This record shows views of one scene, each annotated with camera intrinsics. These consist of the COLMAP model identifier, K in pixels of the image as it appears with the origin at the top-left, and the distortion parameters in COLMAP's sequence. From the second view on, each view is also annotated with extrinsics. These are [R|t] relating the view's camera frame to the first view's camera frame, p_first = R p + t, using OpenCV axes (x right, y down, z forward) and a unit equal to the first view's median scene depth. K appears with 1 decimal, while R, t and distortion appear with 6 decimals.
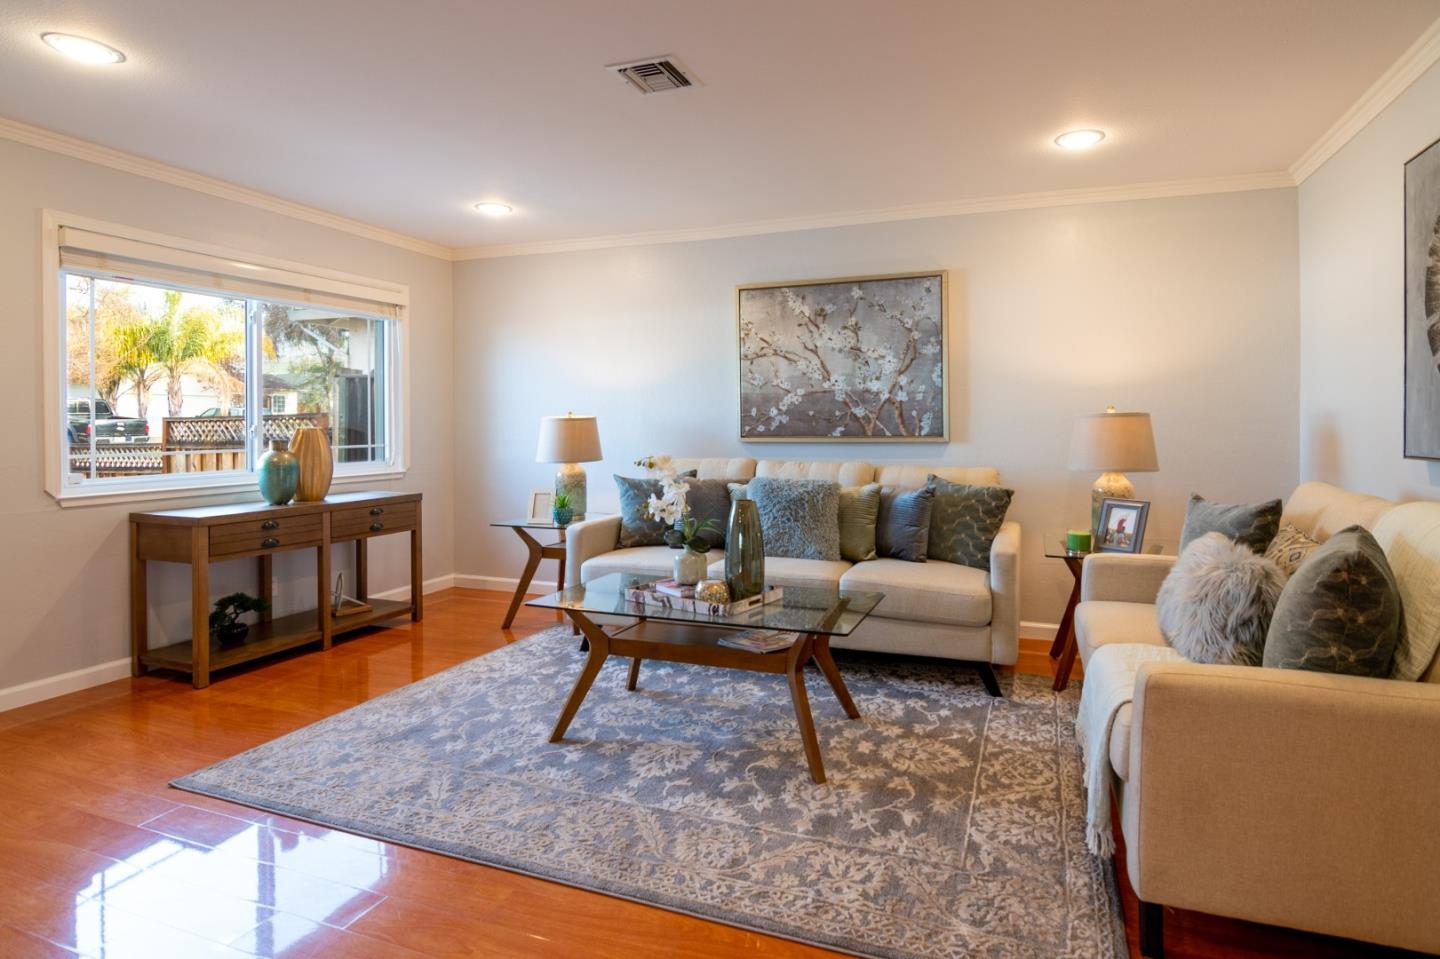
lens RADIAL K [[815.6, 0, 722.7], [0, 815.6, 414.0], [0, 0, 1]] dist [-0.002909, -0.001499]
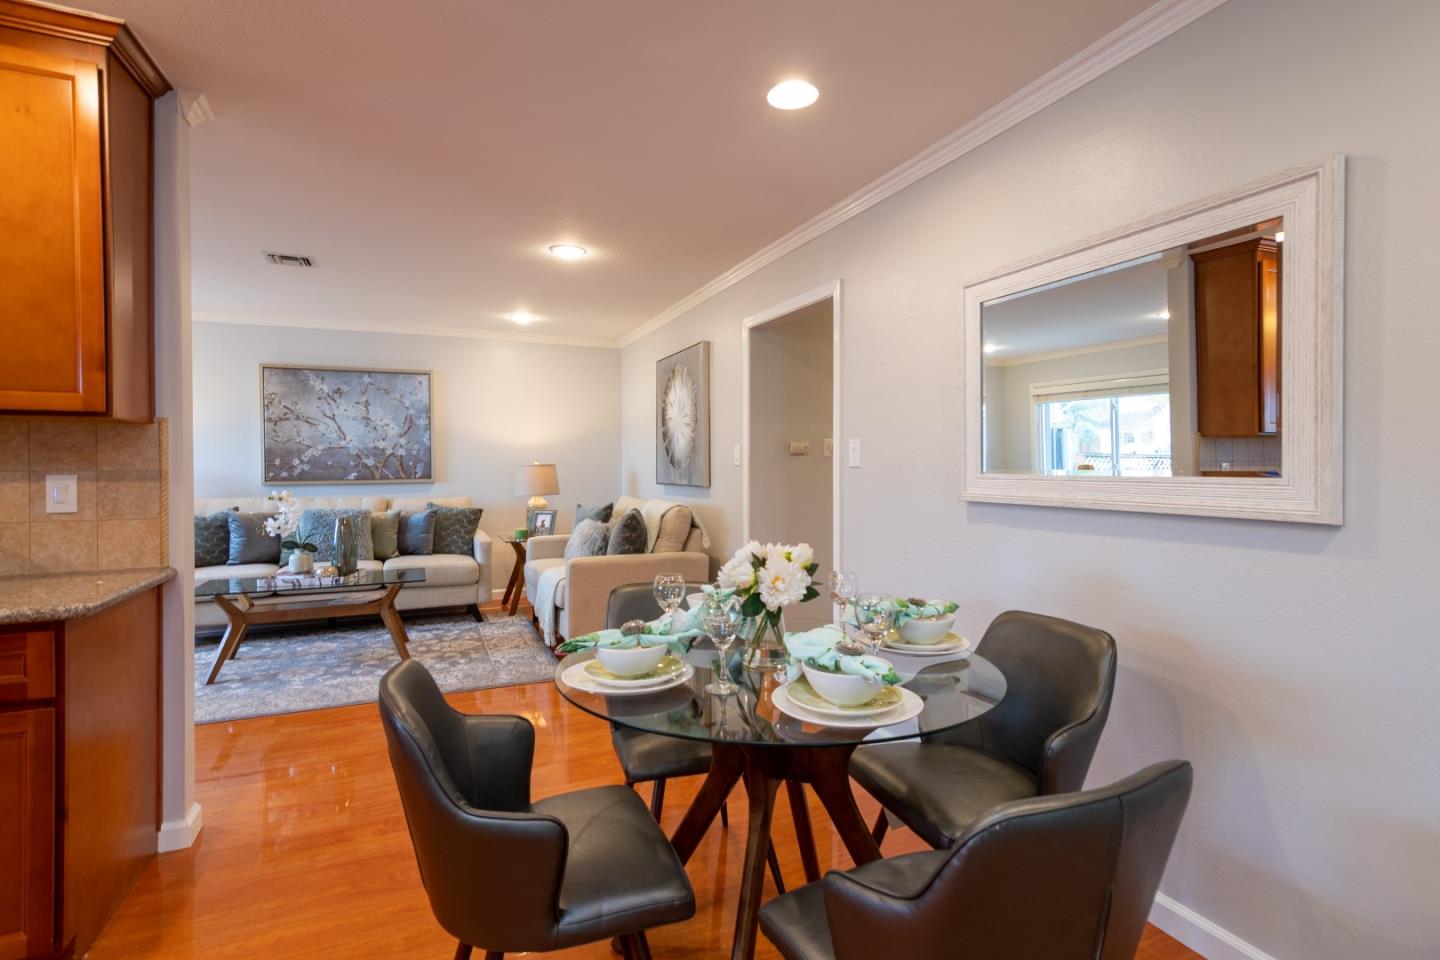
lens RADIAL K [[697.5, 0, 713.6], [0, 697.5, 472.2], [0, 0, 1]] dist [-0.003260, -0.000363]
pose [[0.738279, -0.009314, 0.674431, -0.258471], [-0.003408, 0.999840, 0.017539, -0.010471], [-0.674487, -0.015247, 0.738129, -0.386234]]
